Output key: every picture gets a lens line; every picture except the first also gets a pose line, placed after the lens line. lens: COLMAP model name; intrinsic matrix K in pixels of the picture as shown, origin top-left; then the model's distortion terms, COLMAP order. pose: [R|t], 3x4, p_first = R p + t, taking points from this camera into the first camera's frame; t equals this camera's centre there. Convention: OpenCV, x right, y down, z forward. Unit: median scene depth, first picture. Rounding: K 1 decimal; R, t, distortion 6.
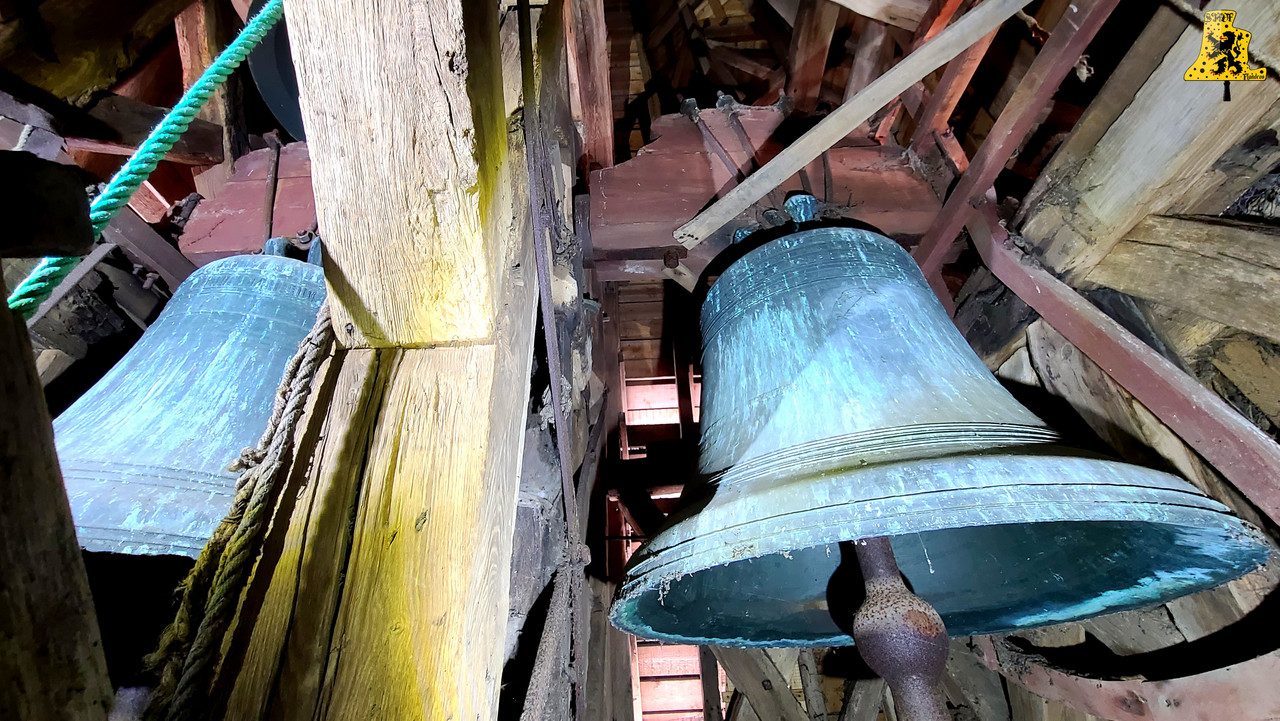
lens RADIAL K [[525.8, 0, 638.8], [0, 525.8, 350.2], [0, 0, 1]] dist [-0.006828, 0.000416]
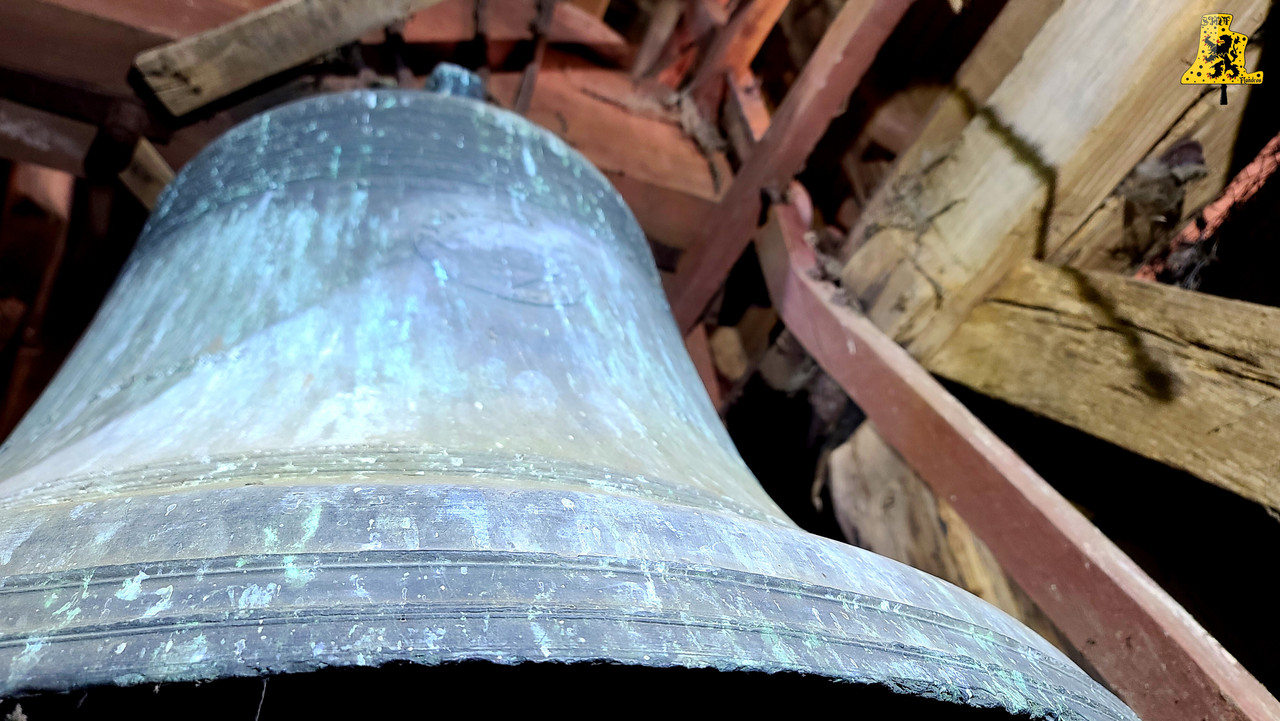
lens RADIAL K [[933.4, 0, 644.4], [0, 933.4, 363.4], [0, 0, 1]] dist [0.019976, 0.005379]
pose [[0.899425, 0.232448, 0.370139, 0.261738], [-0.151363, 0.960103, -0.235140, 0.150562], [-0.410029, 0.155465, 0.898725, 0.282556]]
